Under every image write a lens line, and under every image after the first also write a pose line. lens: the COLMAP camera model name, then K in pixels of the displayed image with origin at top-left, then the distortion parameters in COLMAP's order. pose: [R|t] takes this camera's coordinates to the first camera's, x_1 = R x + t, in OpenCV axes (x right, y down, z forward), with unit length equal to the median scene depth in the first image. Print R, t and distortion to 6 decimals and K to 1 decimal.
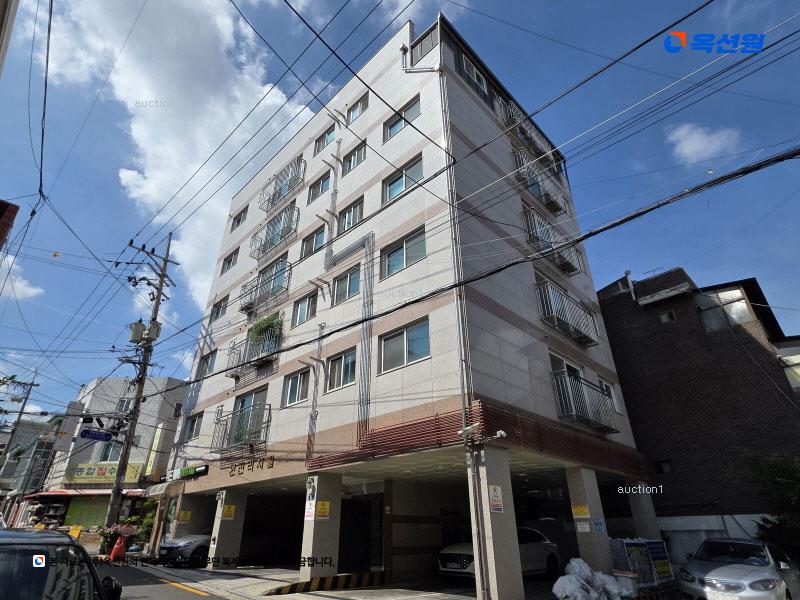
lens RADIAL K [[432.1, 0, 400.0], [0, 432.1, 300.0], [0, 0, 1]] dist [0.002828, -0.000305]
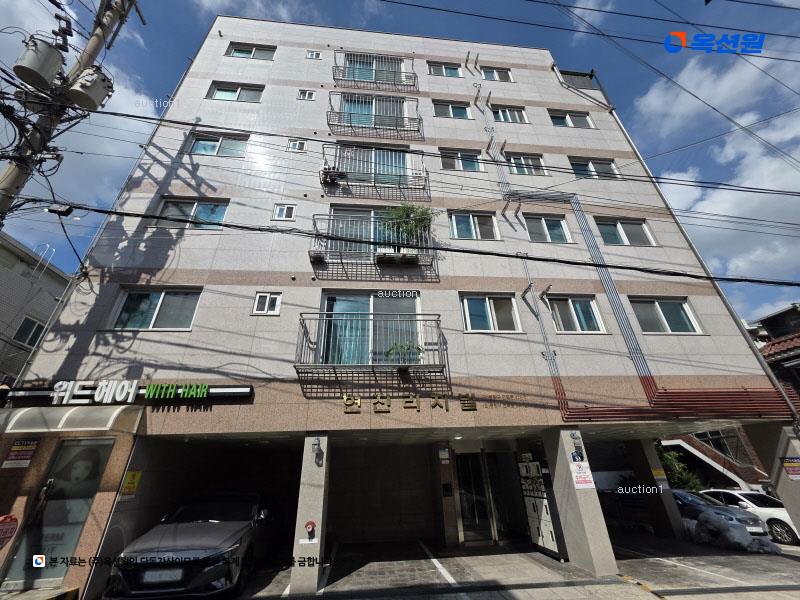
lens RADIAL K [[327.6, 0, 404.7], [0, 327.6, 293.5], [0, 0, 1]] dist [0.003387, 0.000253]
pose [[0.636389, 0.363022, 0.680605, -0.759773], [-0.345514, 0.923023, -0.169256, 0.328323], [-0.689659, -0.127446, 0.712831, 0.697776]]
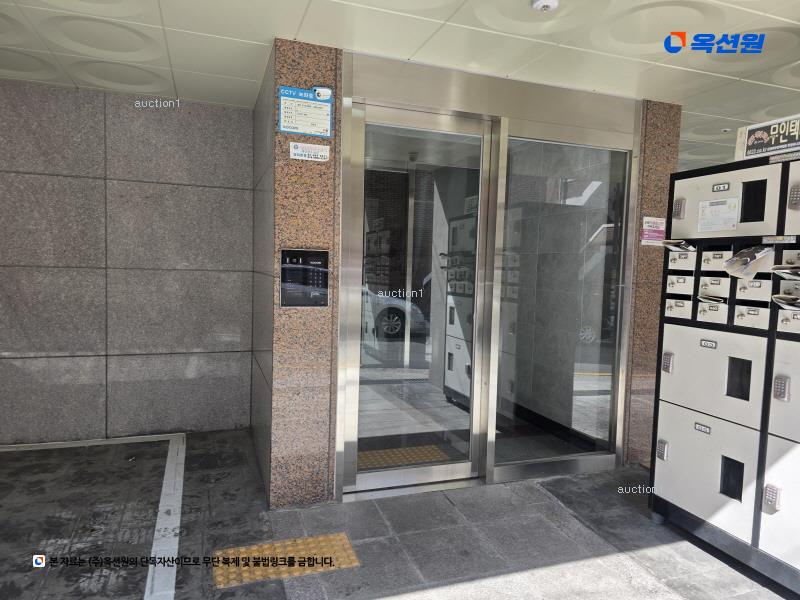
lens RADIAL K [[539.2, 0, 402.2], [0, 539.2, 264.4], [0, 0, 1]] dist [0.000610, -0.000409]
pose [[0.446830, 0.020105, 0.894393, -0.319748], [-0.455497, 0.865572, 0.208105, 0.473884], [-0.769978, -0.500381, 0.395922, 0.929482]]
